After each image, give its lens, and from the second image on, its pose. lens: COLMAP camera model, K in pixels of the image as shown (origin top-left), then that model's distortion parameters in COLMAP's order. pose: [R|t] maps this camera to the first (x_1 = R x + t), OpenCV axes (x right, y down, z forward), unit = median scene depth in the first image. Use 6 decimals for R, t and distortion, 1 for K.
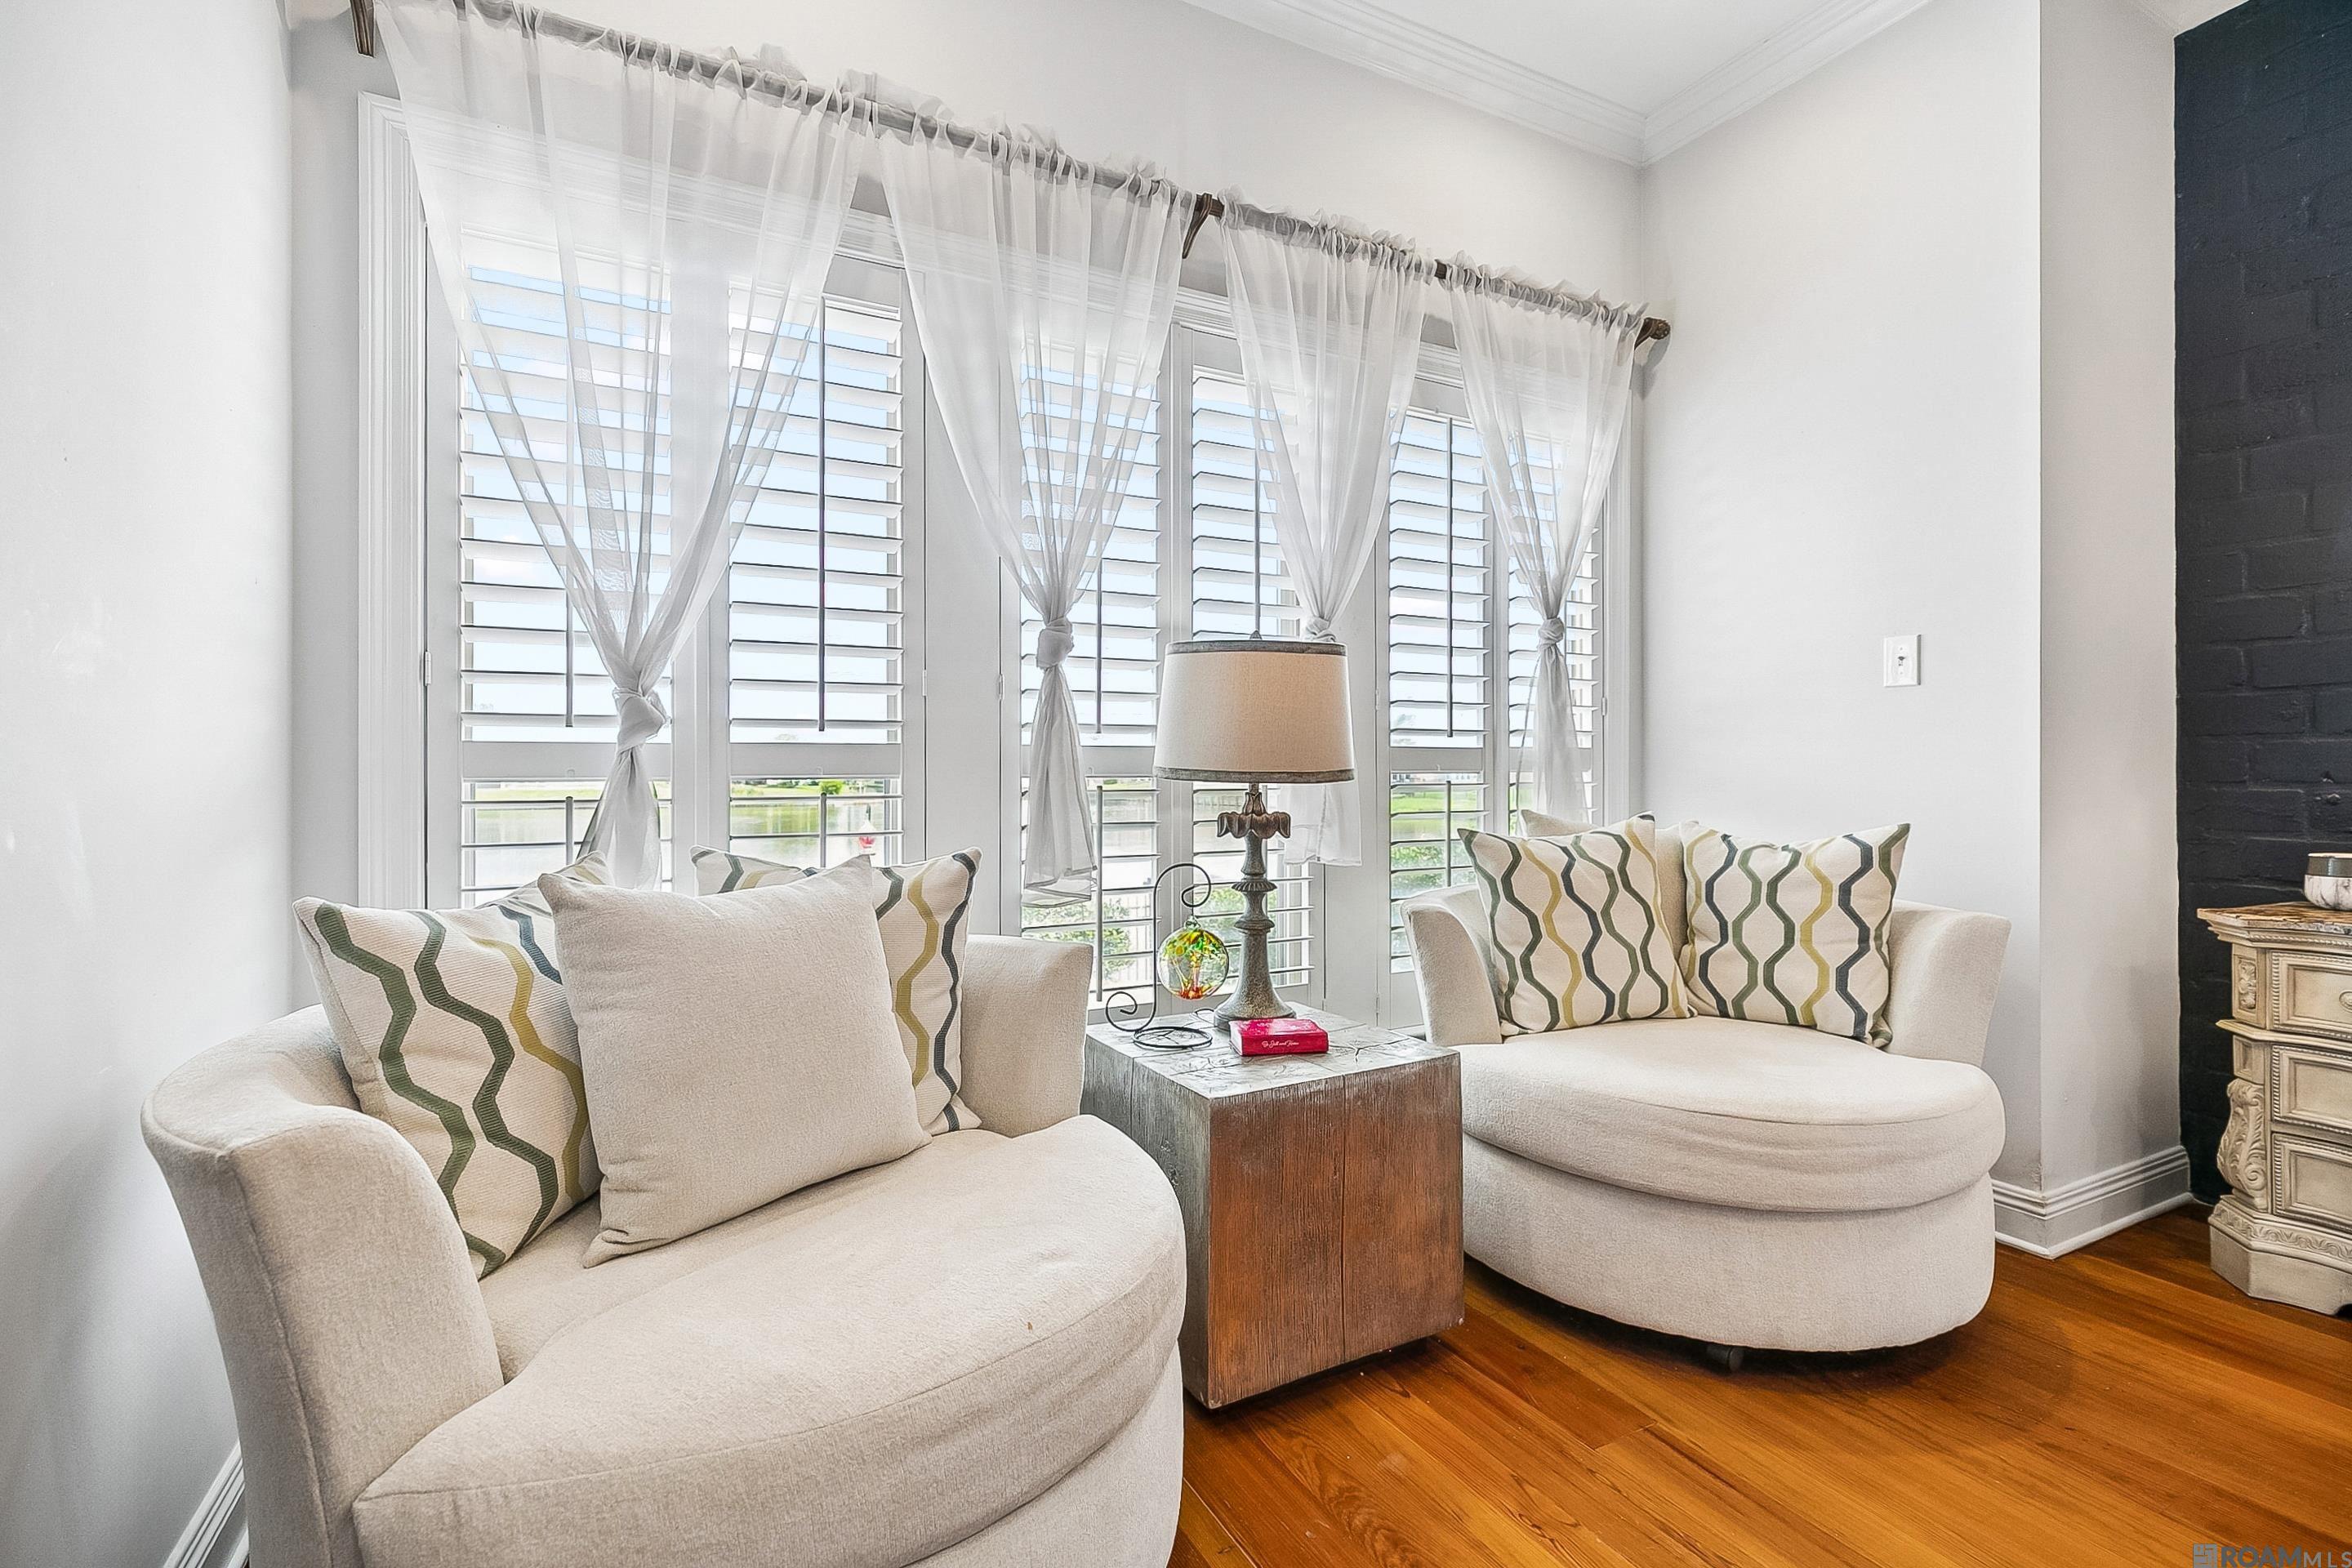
lens RADIAL K [[1063.1, 0, 1173.9], [0, 1063.1, 763.8], [0, 0, 1]] dist [0.001129, 0.000807]
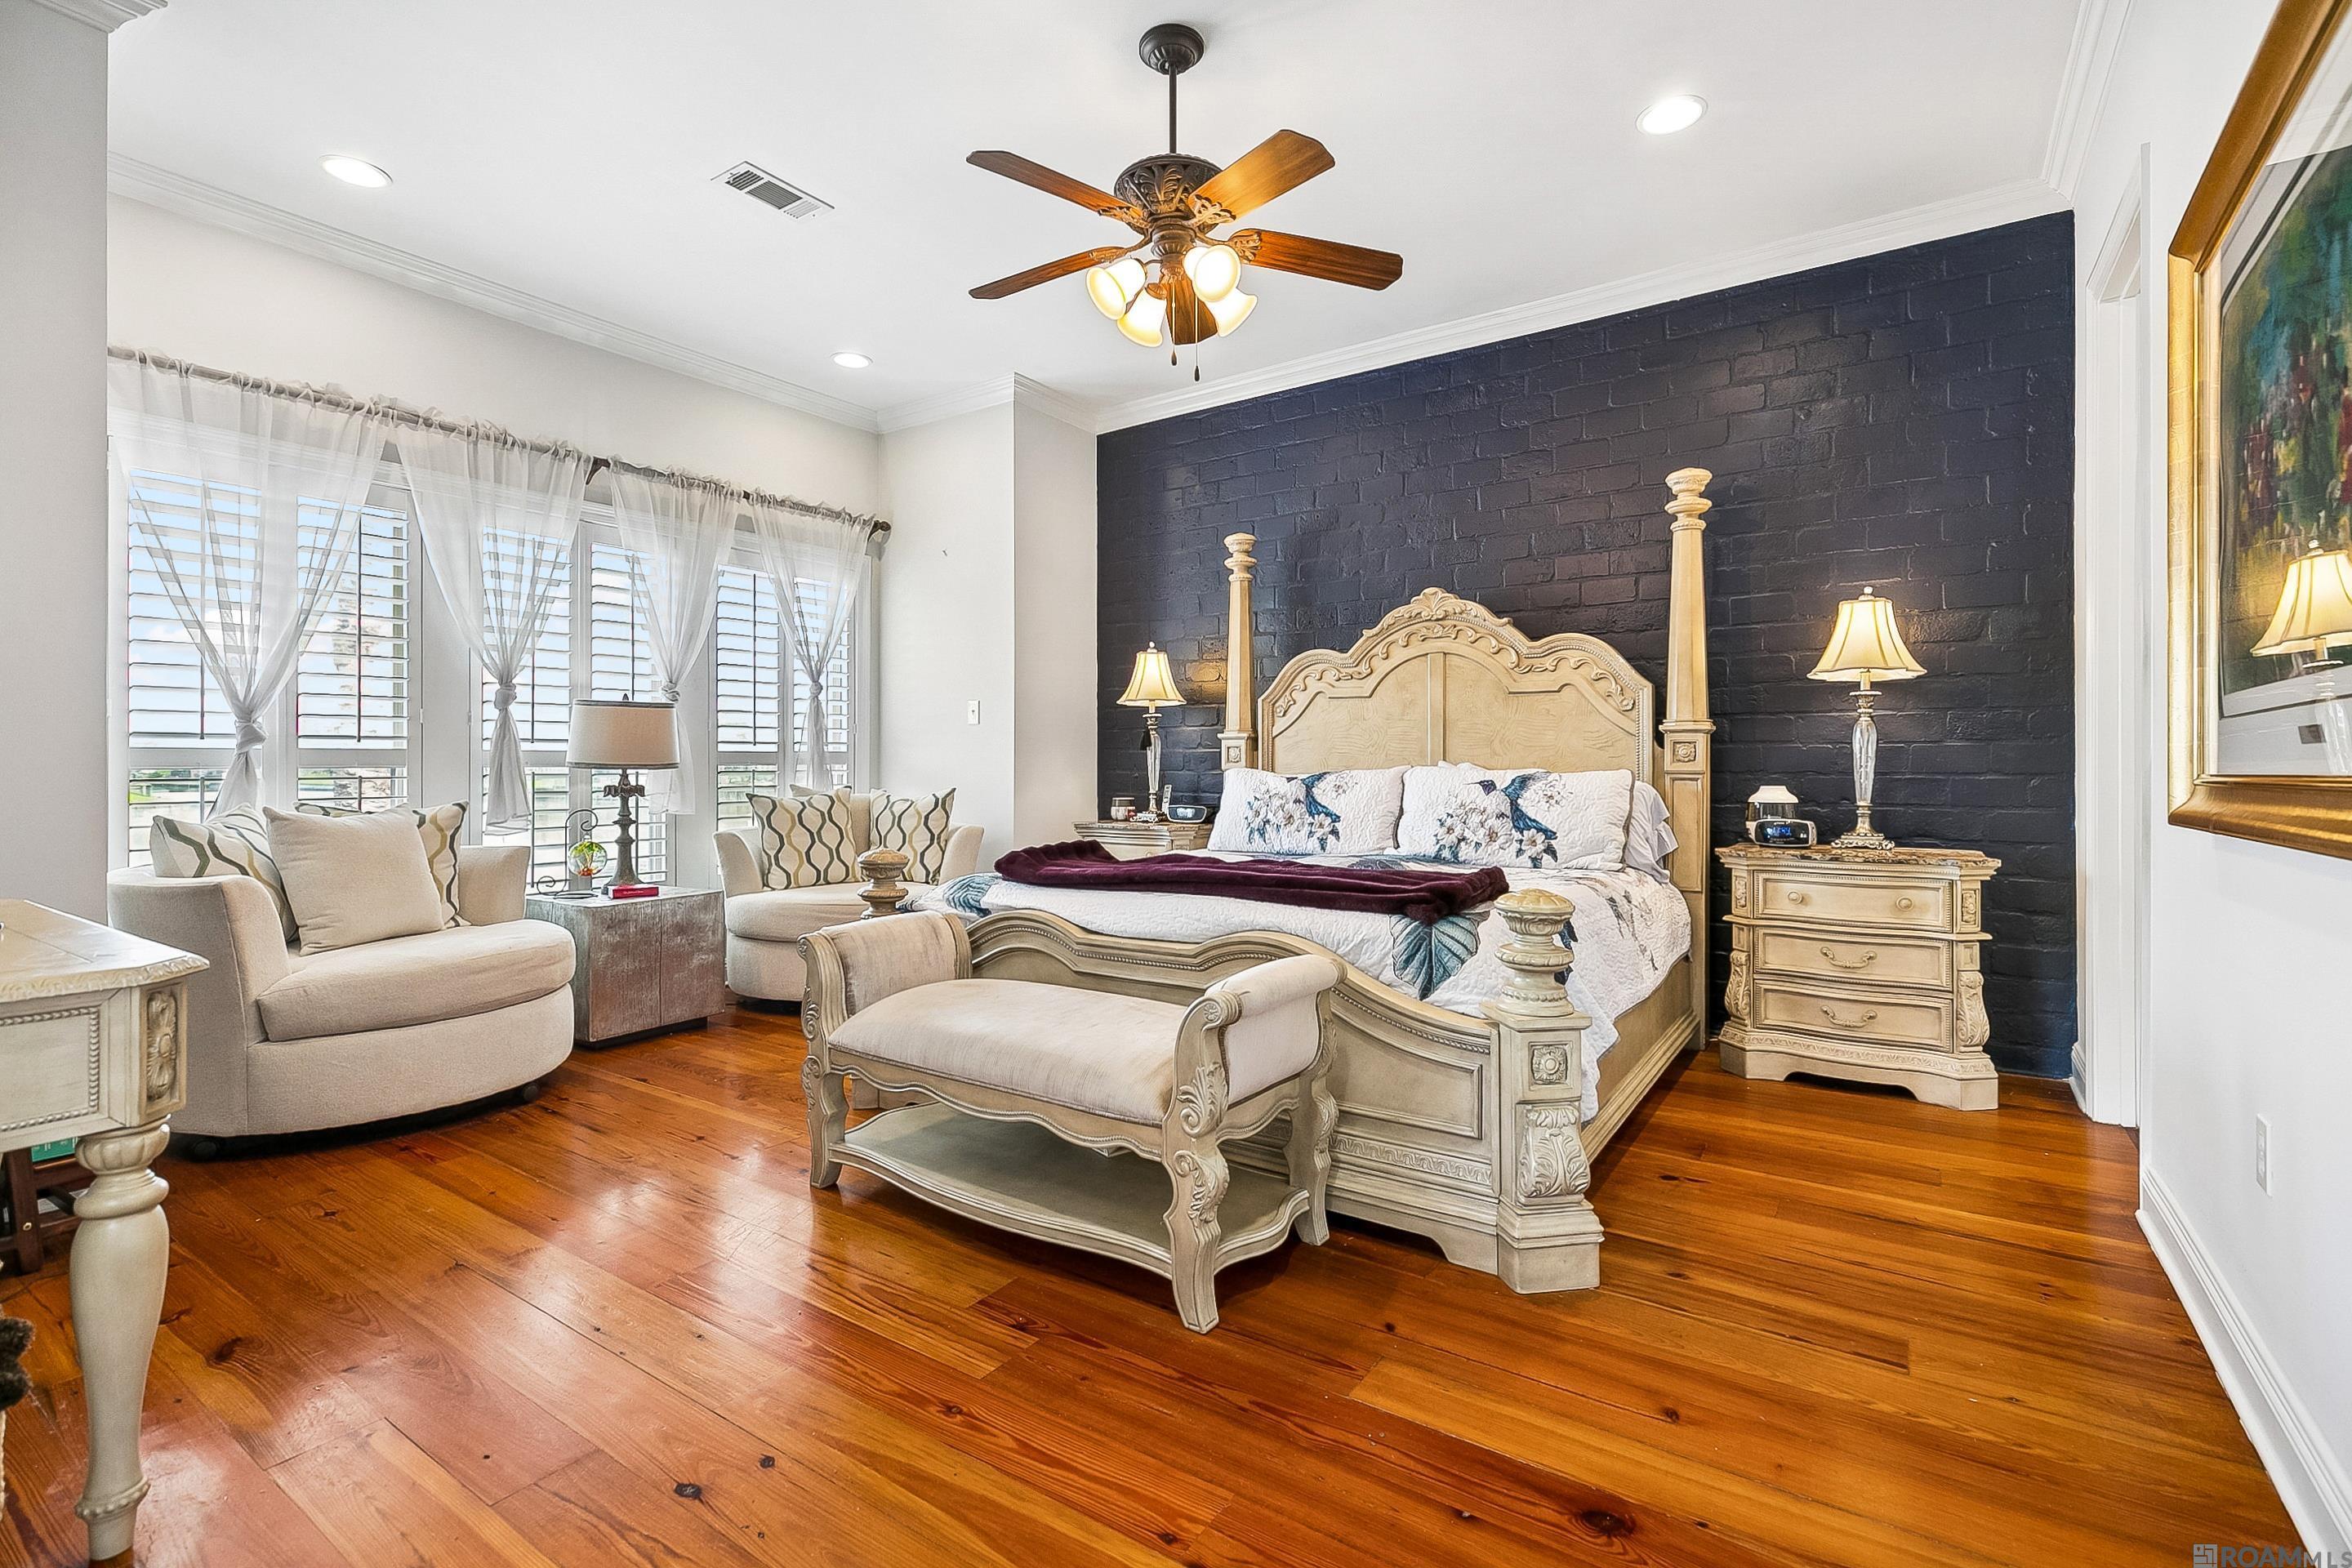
lens RADIAL K [[1063.1, 0, 1173.9], [0, 1063.1, 763.8], [0, 0, 1]] dist [0.001129, 0.000807]
pose [[0.888279, 0.001077, 0.459304, 0.071420], [-0.003927, 0.999979, 0.005250, -0.007183], [-0.459288, -0.006467, 0.888264, -1.176544]]
